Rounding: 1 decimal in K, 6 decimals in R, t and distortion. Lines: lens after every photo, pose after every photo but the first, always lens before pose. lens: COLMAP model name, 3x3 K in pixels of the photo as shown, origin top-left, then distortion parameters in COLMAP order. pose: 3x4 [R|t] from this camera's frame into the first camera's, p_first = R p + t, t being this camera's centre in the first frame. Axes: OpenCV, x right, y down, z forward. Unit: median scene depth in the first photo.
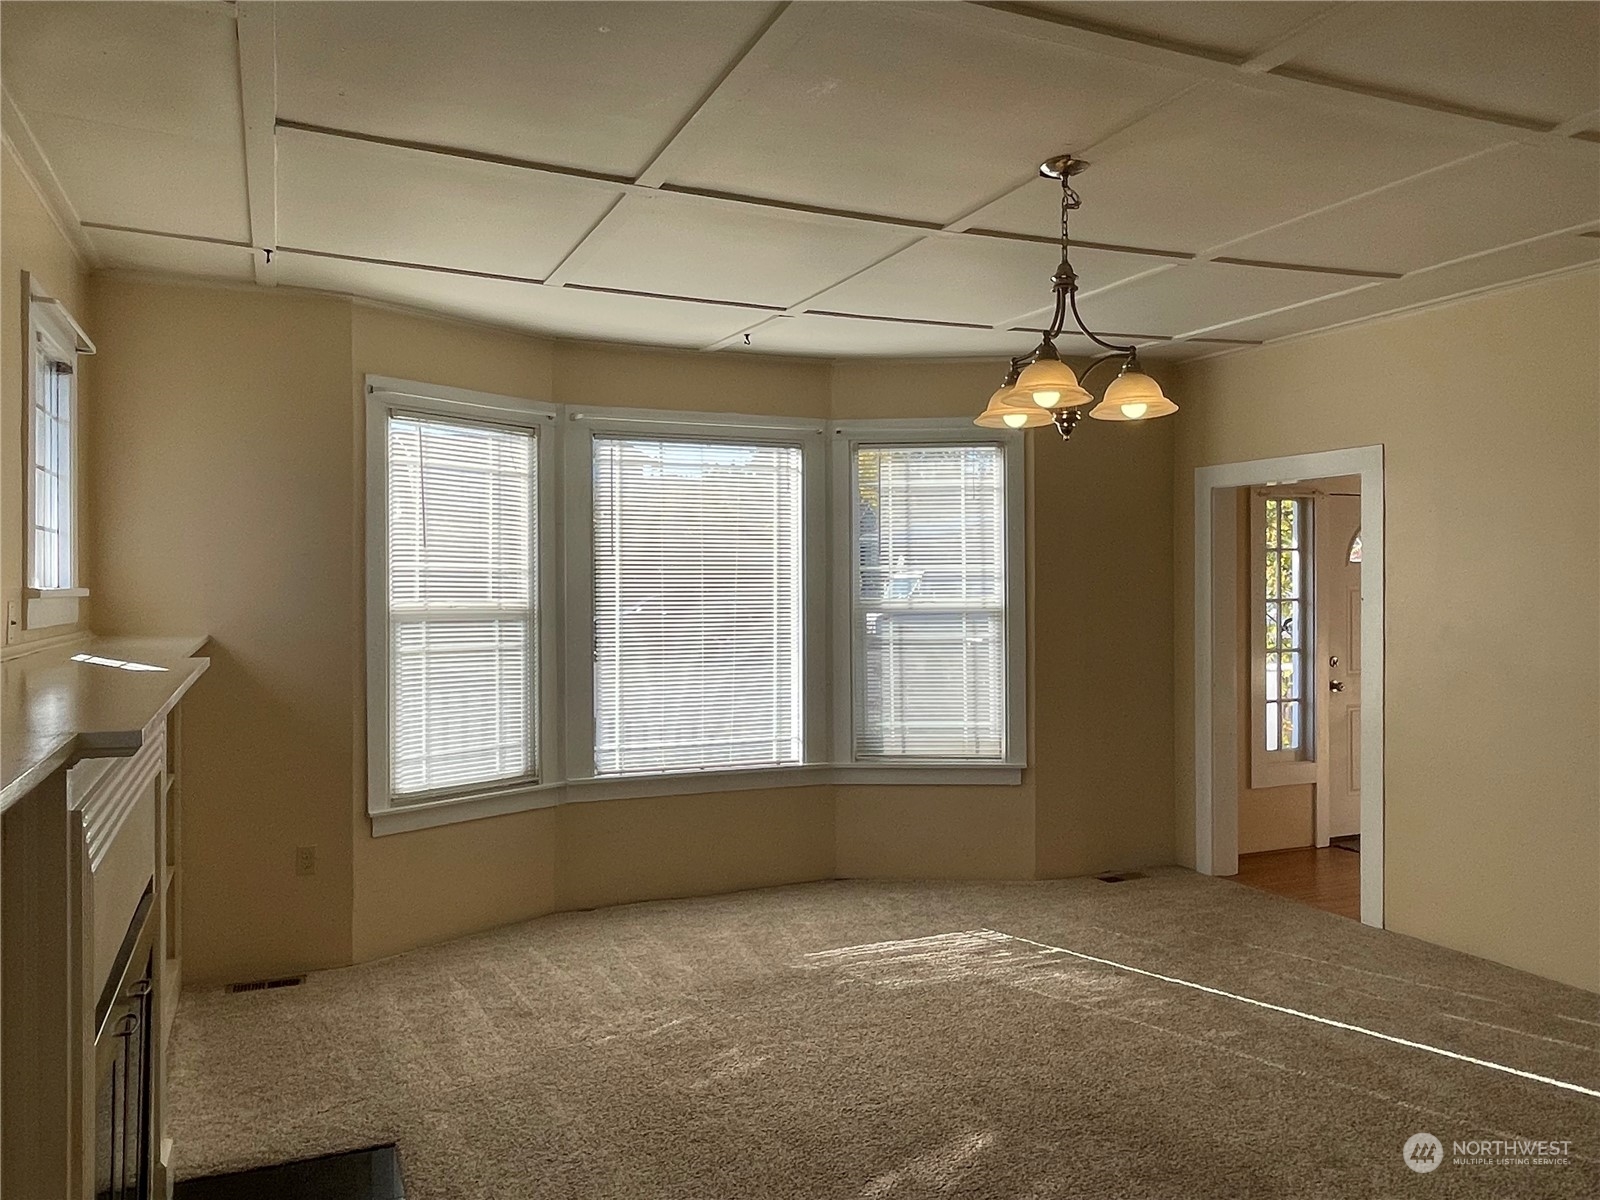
lens RADIAL K [[1177.6, 0, 788.5], [0, 1177.6, 592.0], [0, 0, 1]] dist [0.005942, -0.004758]
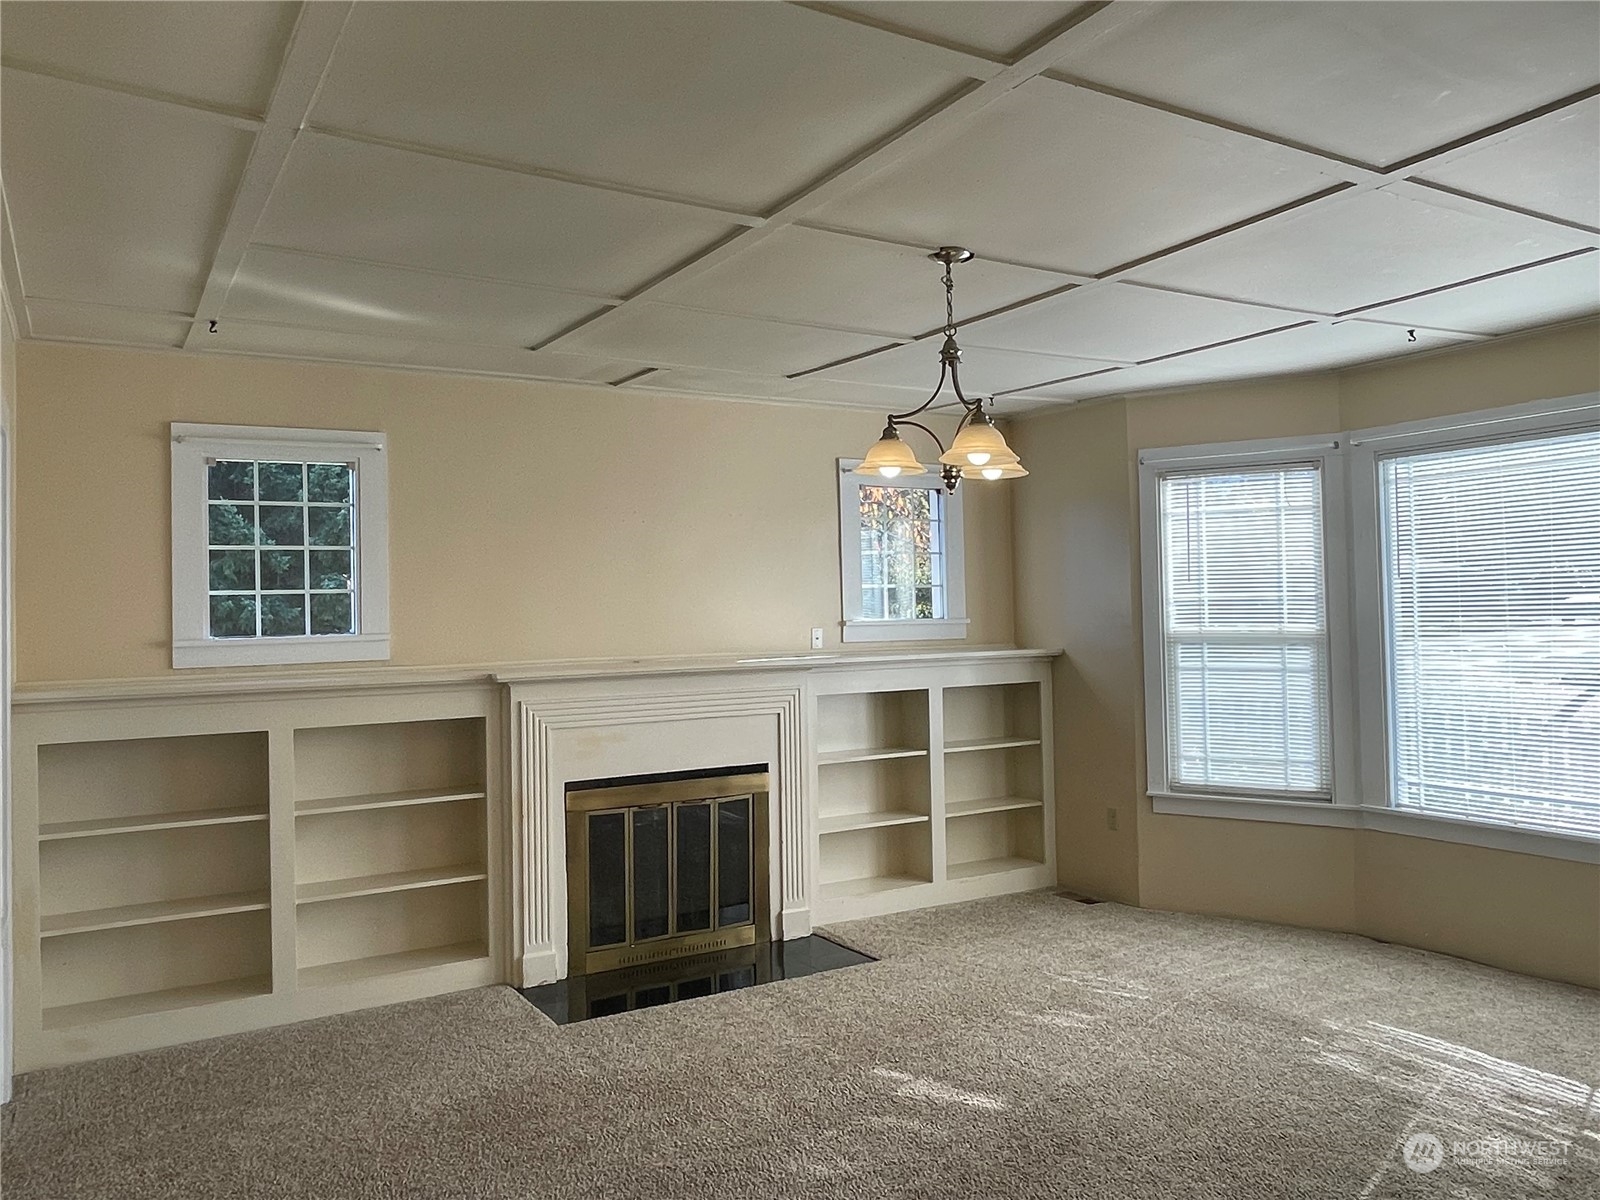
lens RADIAL K [[1177.6, 0, 788.5], [0, 1177.6, 592.0], [0, 0, 1]] dist [0.005942, -0.004758]
pose [[0.139304, -0.022621, -0.989991, 0.841409], [0.012390, 0.999701, -0.021099, -0.006853], [0.990172, -0.009326, 0.139542, 0.430550]]
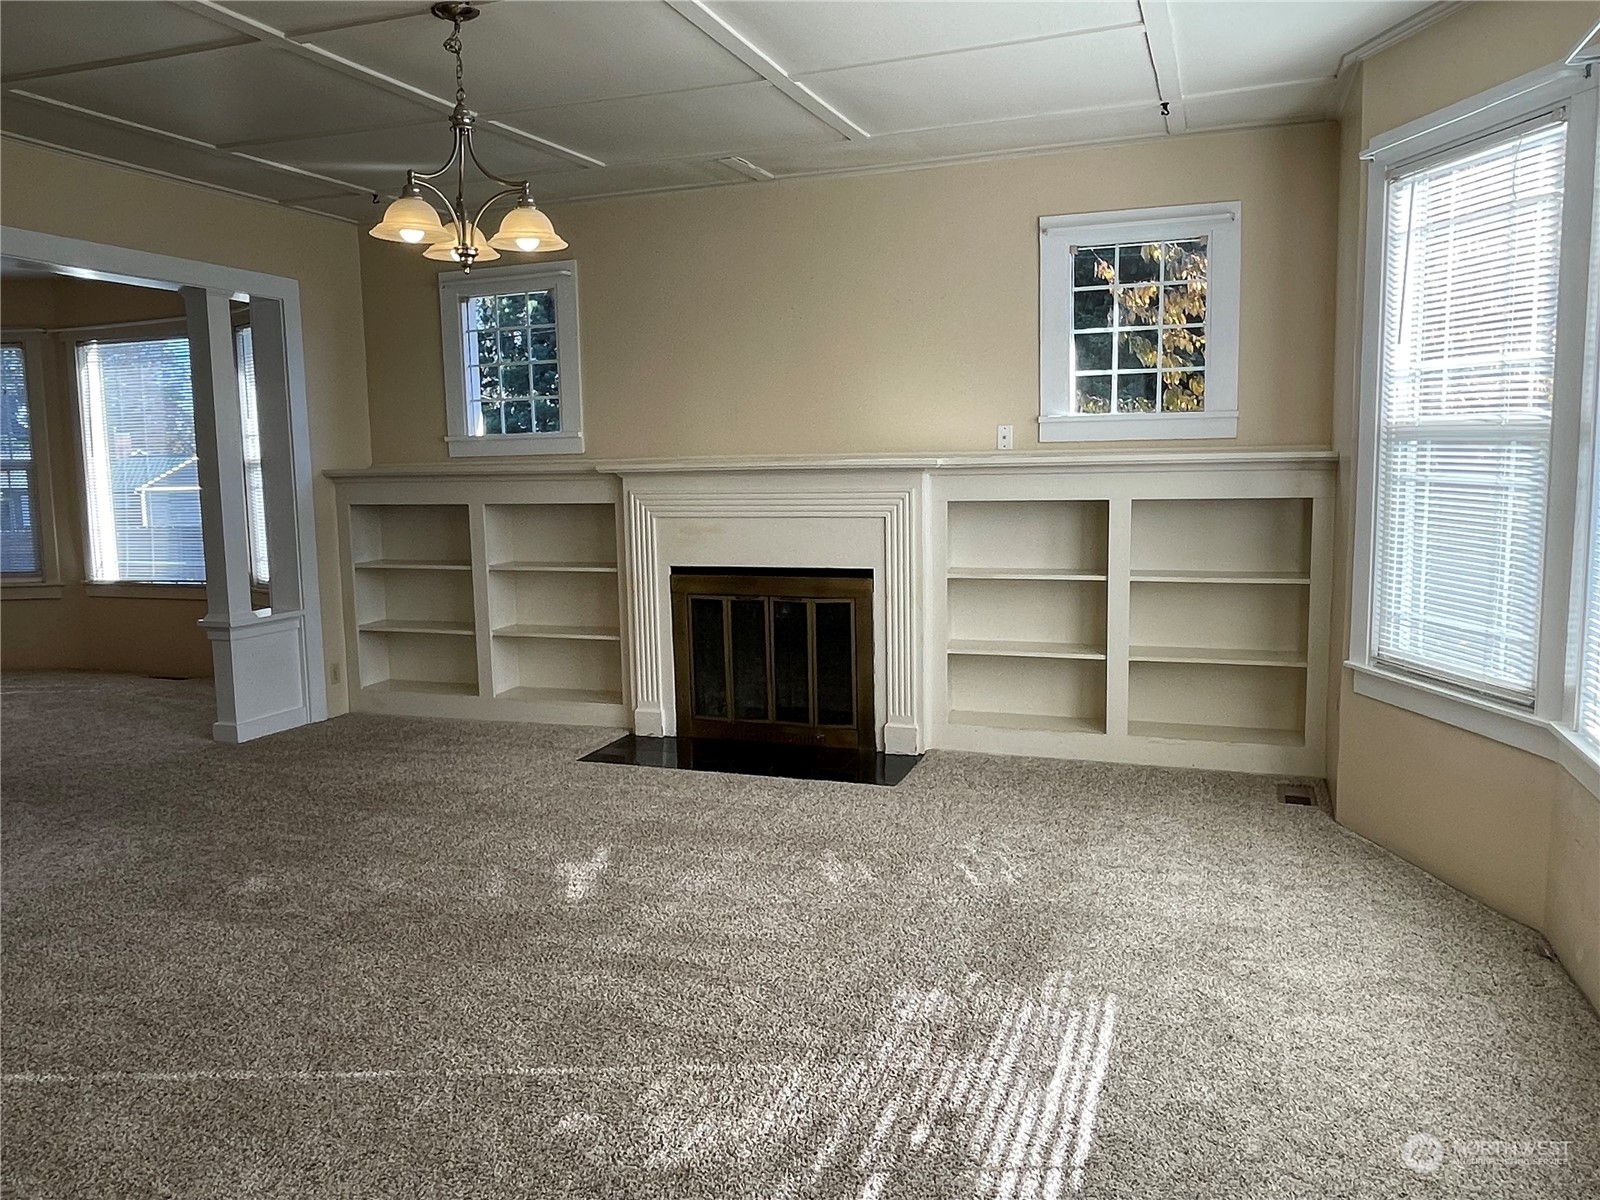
lens RADIAL K [[1172.5, 0, 800.2], [0, 1172.5, 622.6], [0, 0, 1]] dist [0.002611, -0.003111]
pose [[-0.675737, 0.119340, -0.727418, 0.538303], [0.015370, 0.988874, 0.147956, 0.023036], [0.736982, 0.088799, -0.670054, 1.254418]]
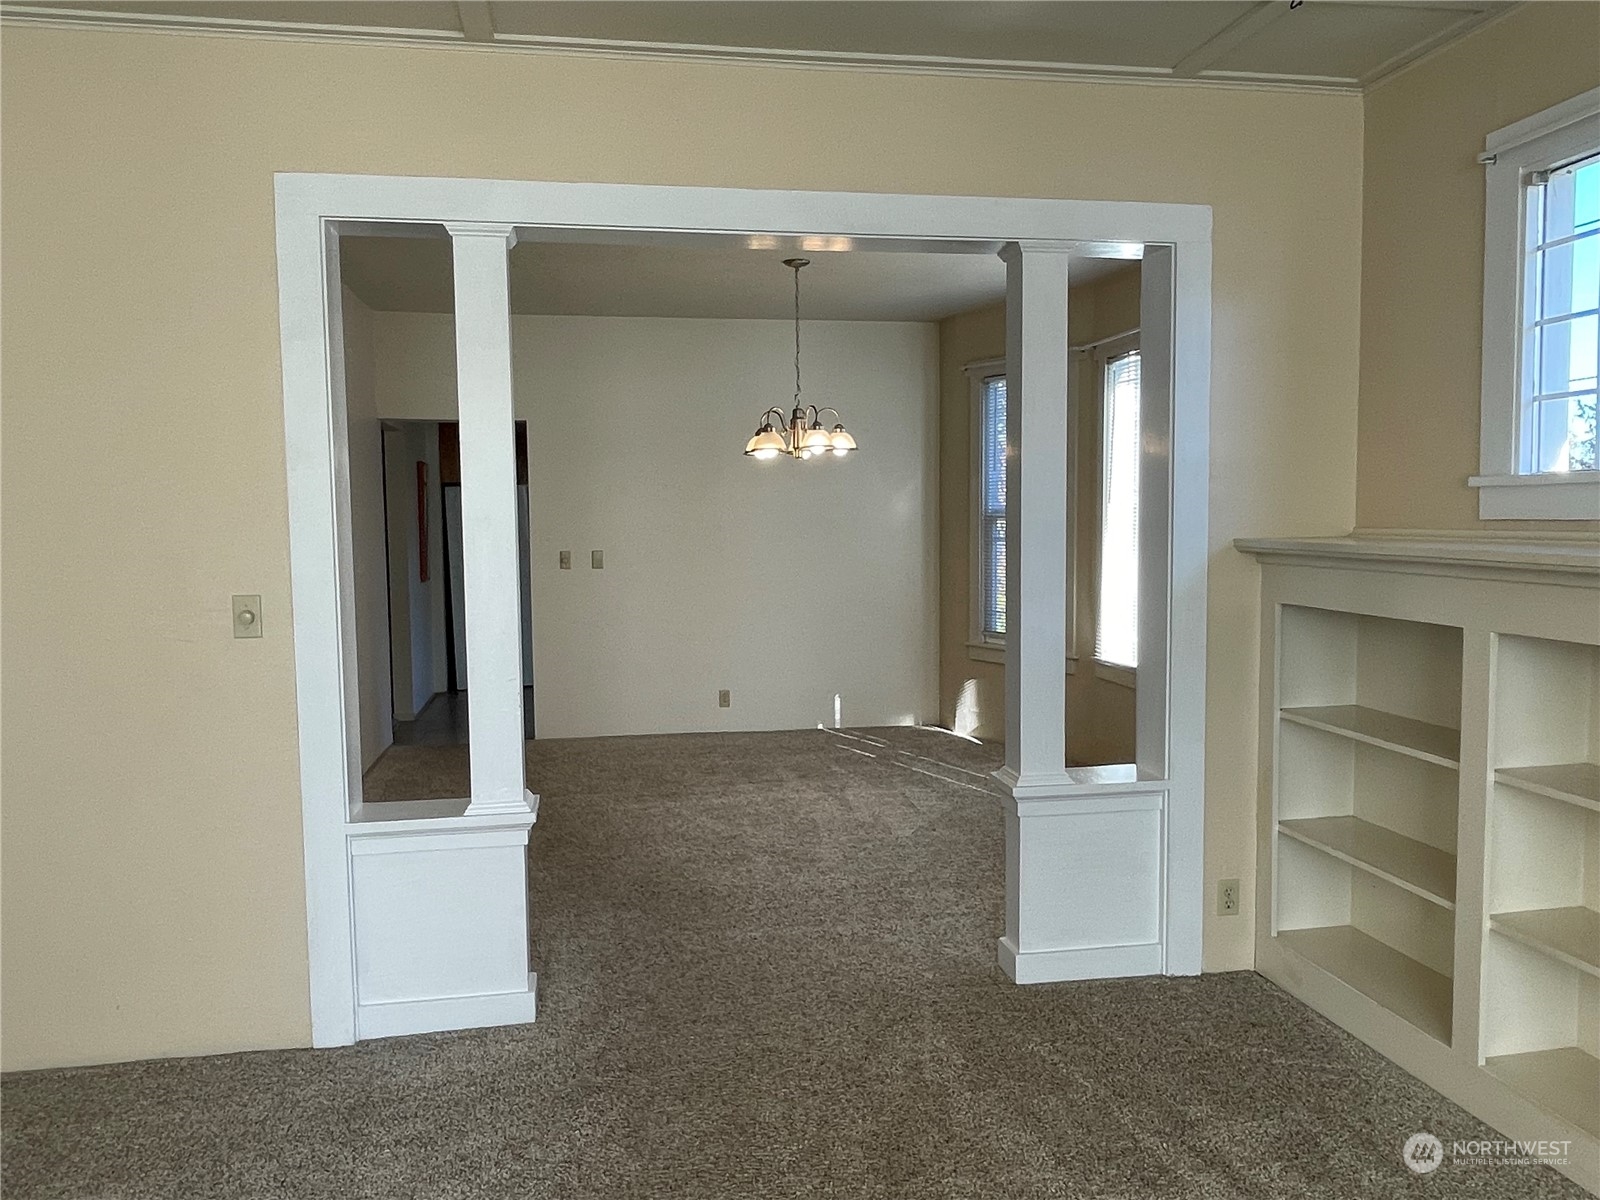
lens RADIAL K [[1199.4, 0, 800.0], [0, 1199.4, 600.0], [0, 0, 1]] dist [-0.000954, -0.001692]
pose [[-0.974137, -0.003125, 0.225936, 0.038346], [0.016448, 0.996271, 0.084697, 0.010848], [-0.225359, 0.086223, -0.970453, 0.777637]]
